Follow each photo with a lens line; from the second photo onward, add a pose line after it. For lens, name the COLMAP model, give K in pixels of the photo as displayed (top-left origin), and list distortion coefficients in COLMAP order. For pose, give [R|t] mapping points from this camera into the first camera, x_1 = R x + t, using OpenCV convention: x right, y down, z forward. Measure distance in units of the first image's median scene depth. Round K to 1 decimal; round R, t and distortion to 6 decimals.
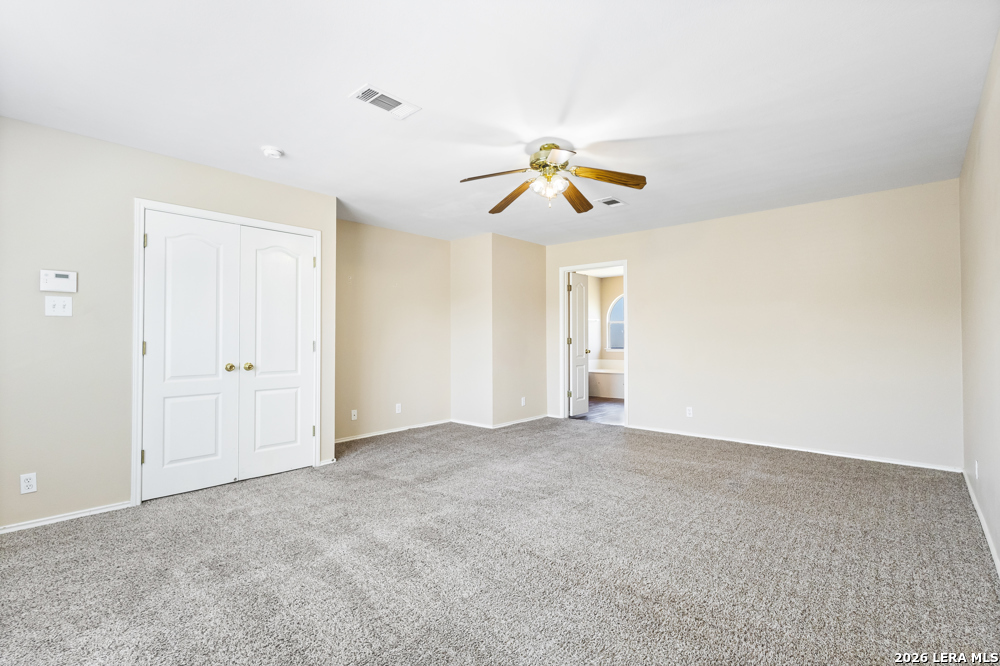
lens RADIAL K [[463.3, 0, 499.4], [0, 463.3, 334.1], [0, 0, 1]] dist [0.001734, 0.000832]
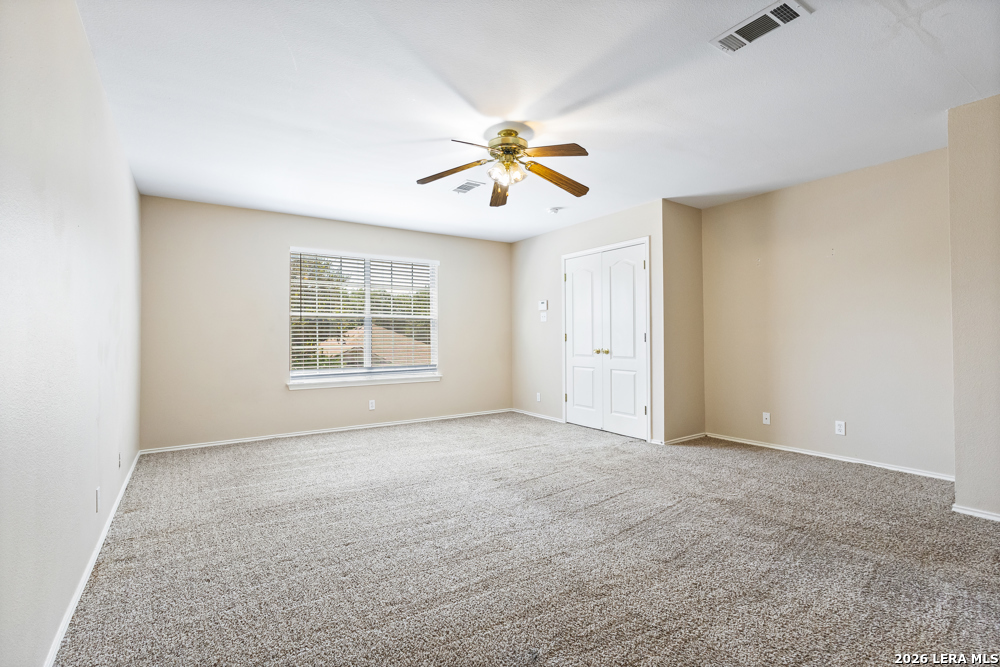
lens RADIAL K [[463.3, 0, 499.4], [0, 463.3, 334.6], [0, 0, 1]] dist [0.001734, 0.000832]
pose [[-0.235697, 0.001572, -0.971825, 0.912035], [0.017503, 0.999843, -0.002627, 0.017417], [0.971669, -0.017629, -0.235687, 1.033953]]
